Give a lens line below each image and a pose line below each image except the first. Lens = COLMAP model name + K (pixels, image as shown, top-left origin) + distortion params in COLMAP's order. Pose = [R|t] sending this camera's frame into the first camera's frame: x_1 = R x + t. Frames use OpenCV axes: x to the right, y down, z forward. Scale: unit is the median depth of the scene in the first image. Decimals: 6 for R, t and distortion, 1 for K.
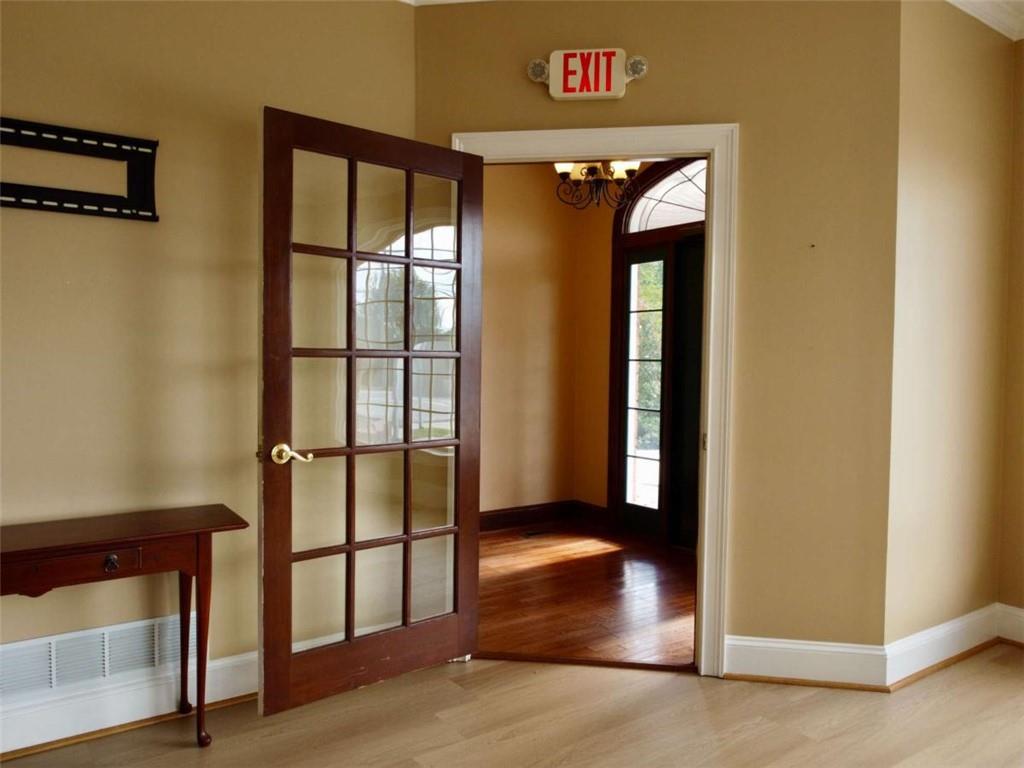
lens RADIAL K [[772.2, 0, 512.0], [0, 772.2, 384.0], [0, 0, 1]] dist [-0.004954, -0.006308]
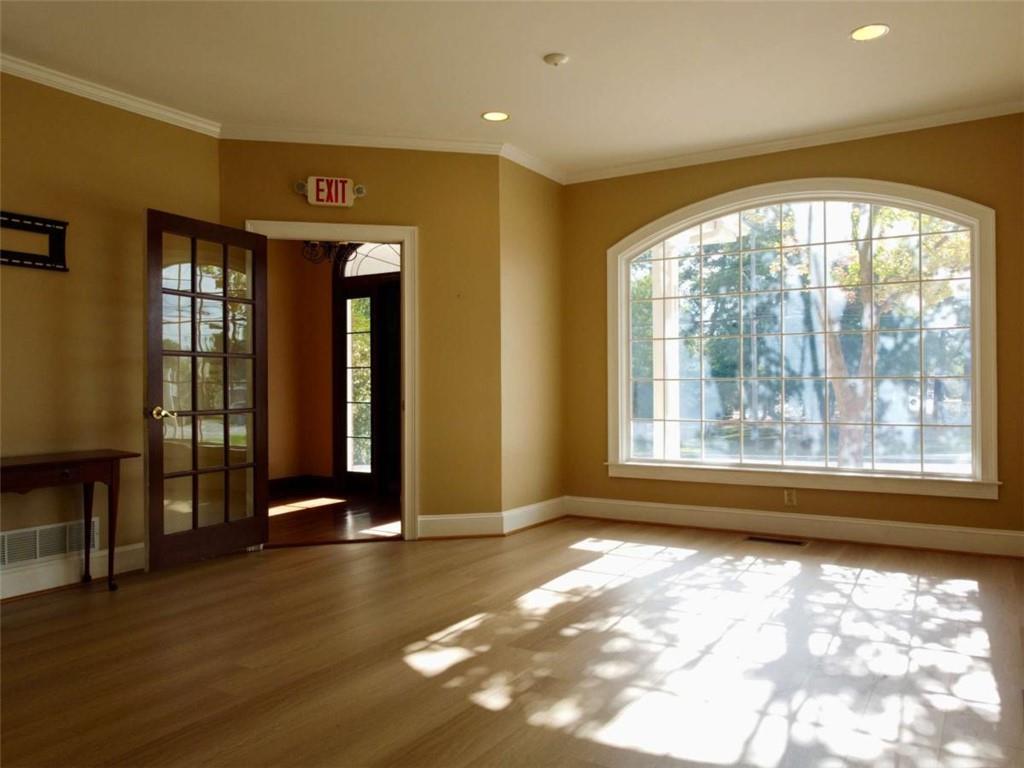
lens RADIAL K [[772.2, 0, 512.0], [0, 772.2, 384.0], [0, 0, 1]] dist [-0.004954, -0.006308]
pose [[0.922868, -0.017908, 0.384700, -0.196415], [0.031153, 0.999116, -0.028226, 0.083467], [-0.383854, 0.038033, 0.922610, -0.712193]]
